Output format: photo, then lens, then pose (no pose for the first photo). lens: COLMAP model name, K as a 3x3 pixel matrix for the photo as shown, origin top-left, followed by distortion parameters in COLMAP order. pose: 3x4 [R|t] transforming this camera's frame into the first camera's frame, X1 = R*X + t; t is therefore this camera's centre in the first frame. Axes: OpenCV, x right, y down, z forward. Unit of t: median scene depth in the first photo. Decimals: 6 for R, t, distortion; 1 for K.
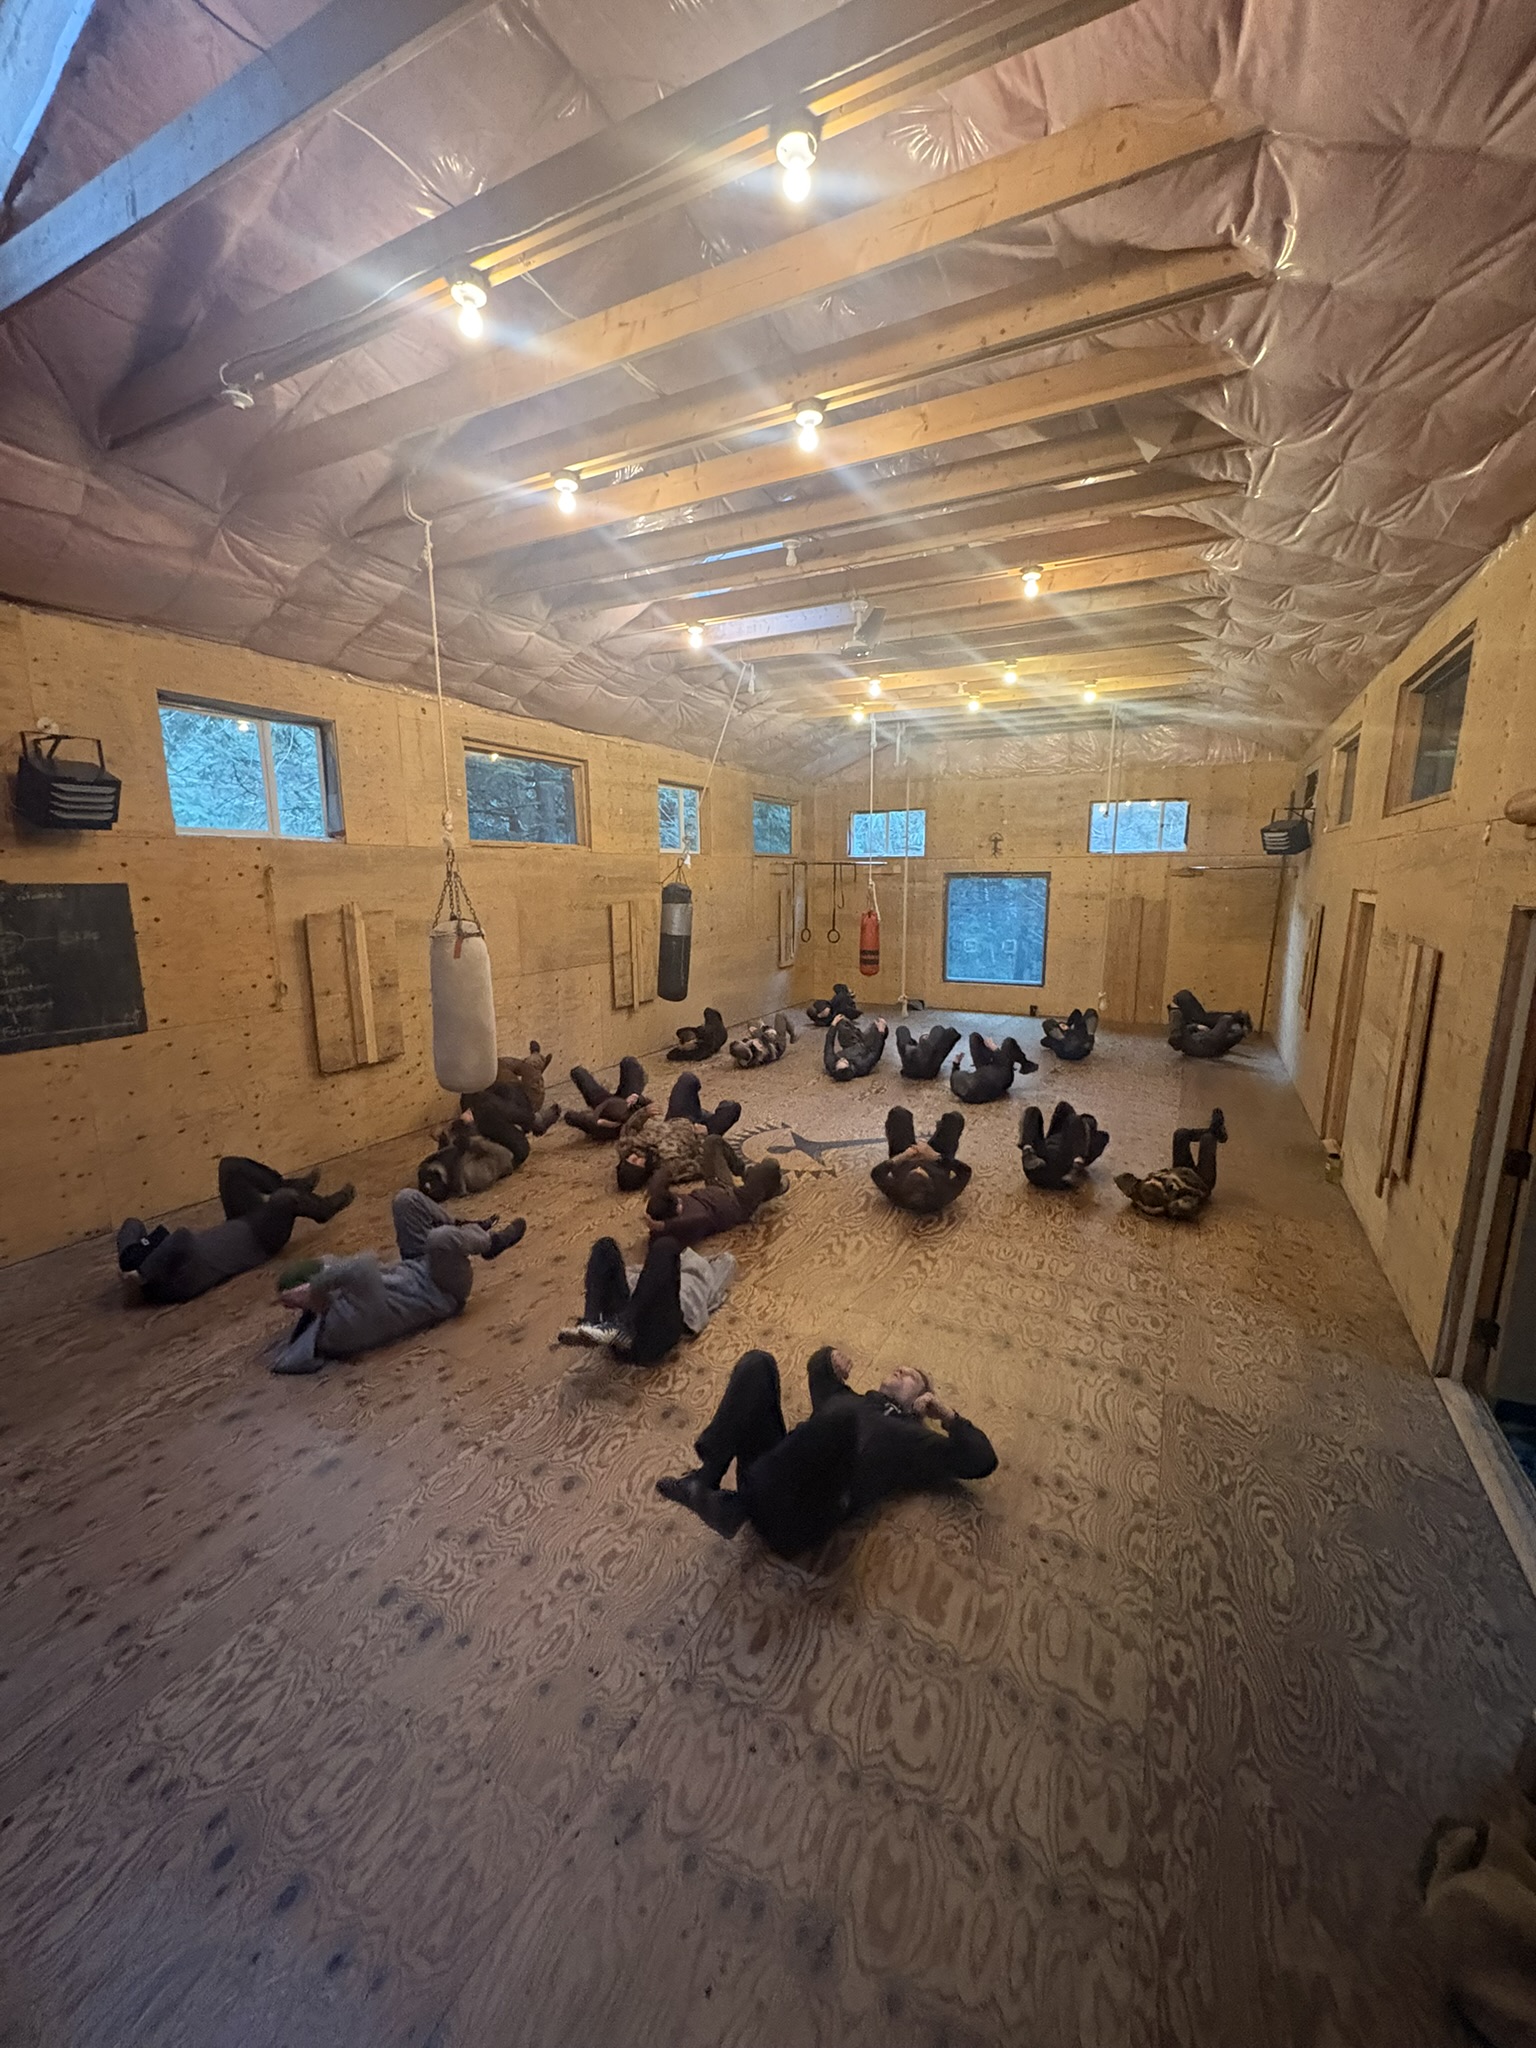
lens RADIAL K [[819.9, 0, 769.0], [0, 819.9, 1026.5], [0, 0, 1]] dist [-0.000858, 0.000074]
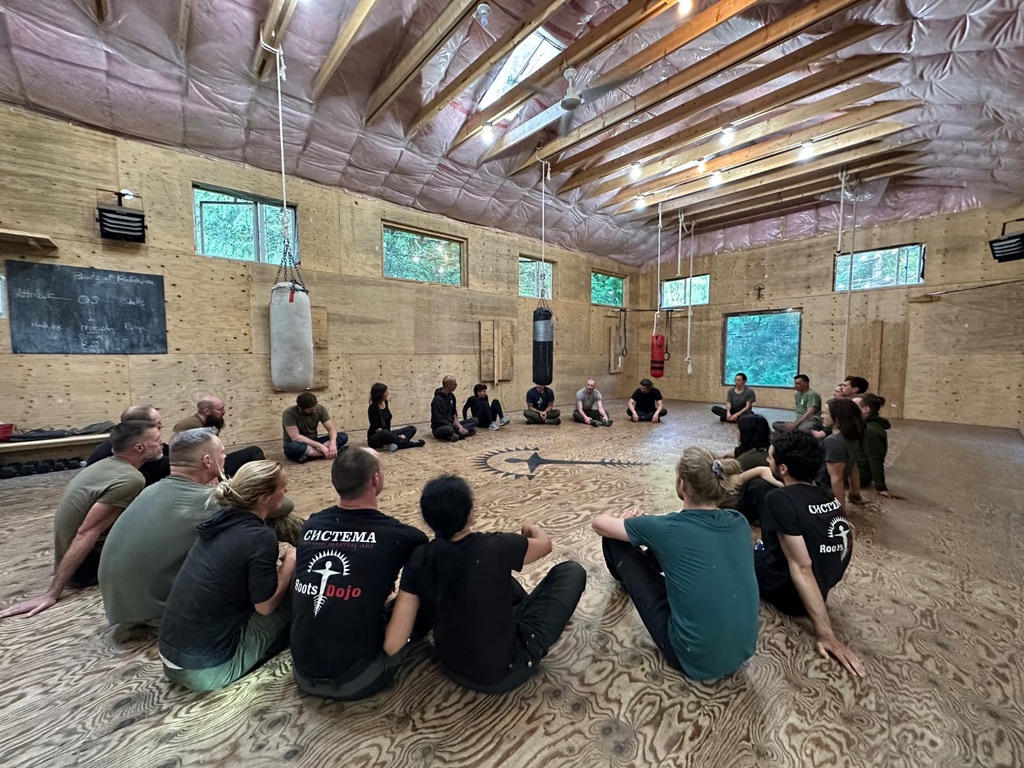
lens RADIAL K [[410.5, 0, 510.4], [0, 410.5, 384.7], [0, 0, 1]] dist [-0.000700, -0.000428]
pose [[0.927578, 0.030179, -0.372408, 0.259401], [-0.071512, 0.992646, -0.097678, 0.087549], [0.366721, 0.117235, 0.922915, 0.322652]]
